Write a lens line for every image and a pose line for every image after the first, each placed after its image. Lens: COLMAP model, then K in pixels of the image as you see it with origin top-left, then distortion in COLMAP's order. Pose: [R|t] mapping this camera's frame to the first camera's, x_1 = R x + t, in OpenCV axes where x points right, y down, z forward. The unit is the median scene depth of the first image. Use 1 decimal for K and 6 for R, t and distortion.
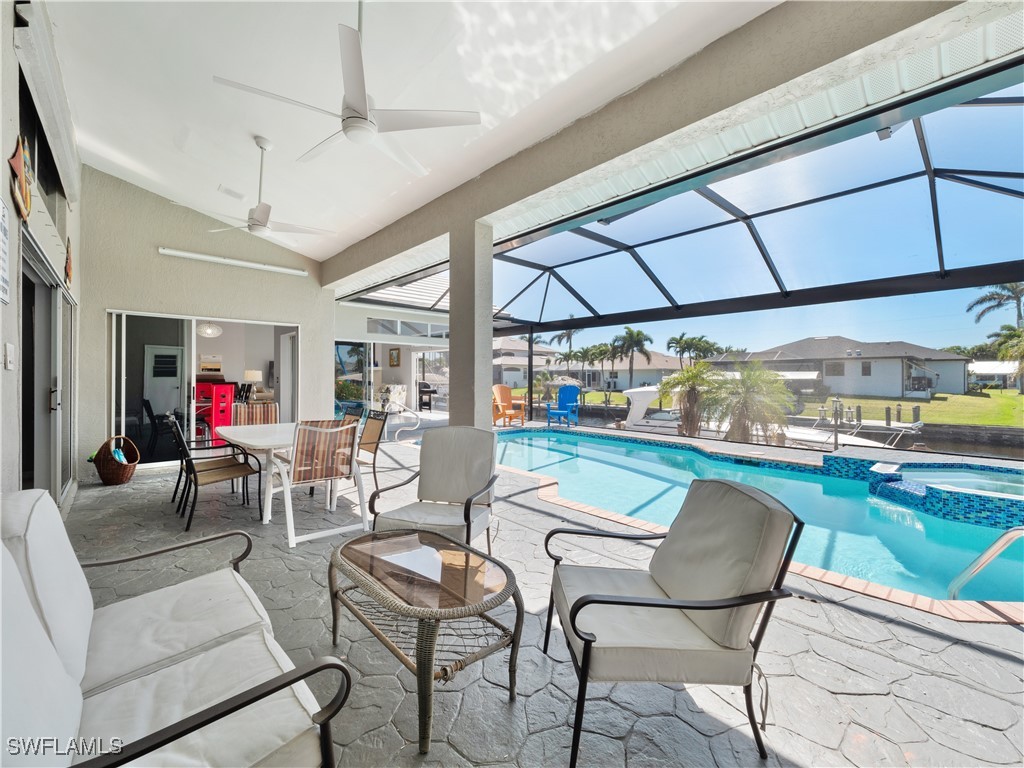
lens RADIAL K [[437.8, 0, 500.3], [0, 437.8, 375.0], [0, 0, 1]] dist [-0.020059, 0.000390]
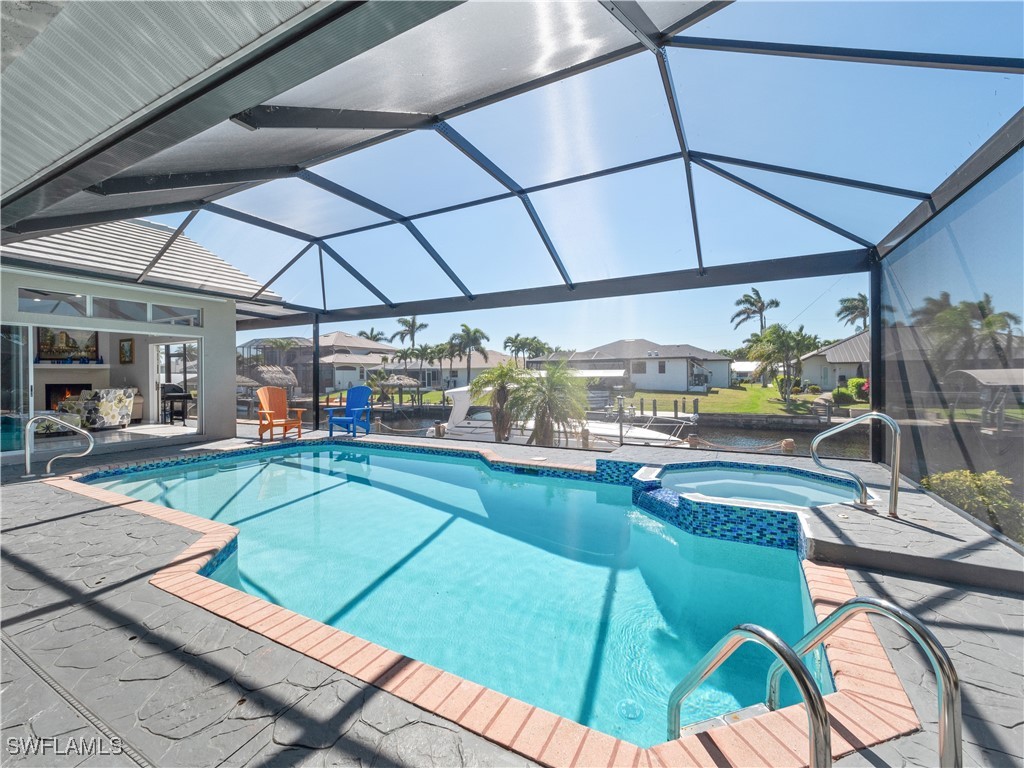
lens RADIAL K [[445.6, 0, 514.1], [0, 445.6, 372.6], [0, 0, 1]] dist [0.001152, -0.000042]
pose [[0.930367, -0.003632, 0.366611, 0.054566], [0.004710, 0.999987, -0.002047, 0.000448], [-0.366598, 0.003631, 0.930372, 0.042650]]
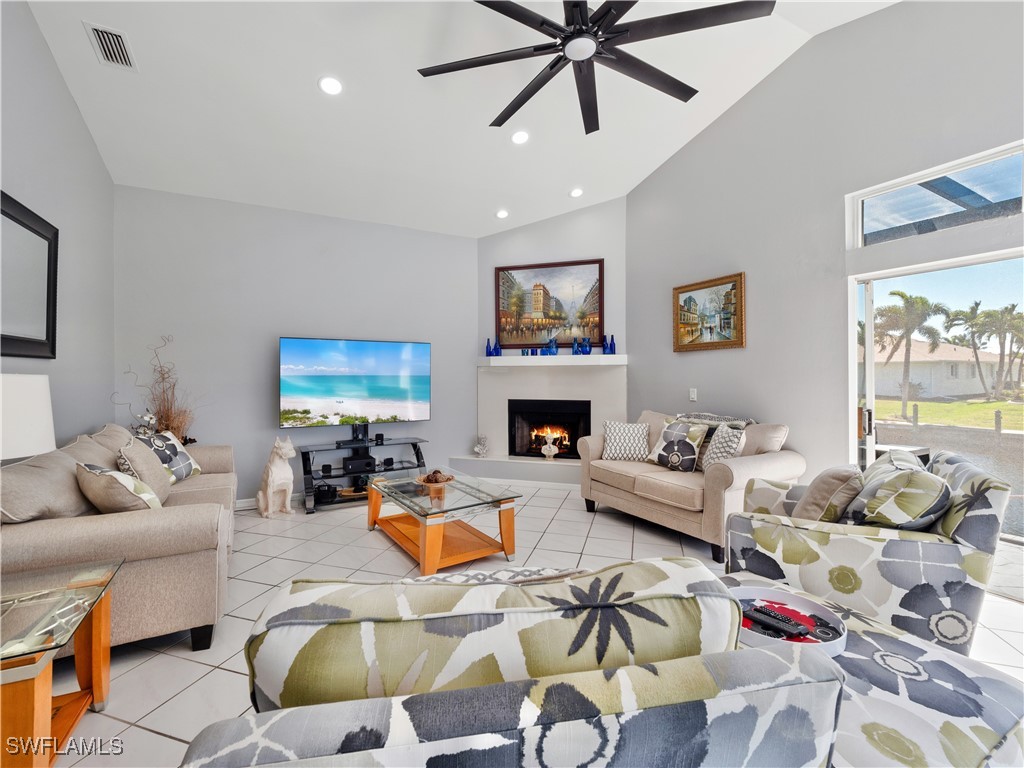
lens RADIAL K [[454.4, 0, 511.7], [0, 454.4, 381.0], [0, 0, 1]] dist [0.000734, -0.000538]
pose [[0.979200, -0.005573, -0.202820, -0.207135], [0.009196, 0.999814, 0.016929, -0.004060], [0.202688, -0.018442, 0.979070, 0.476605]]
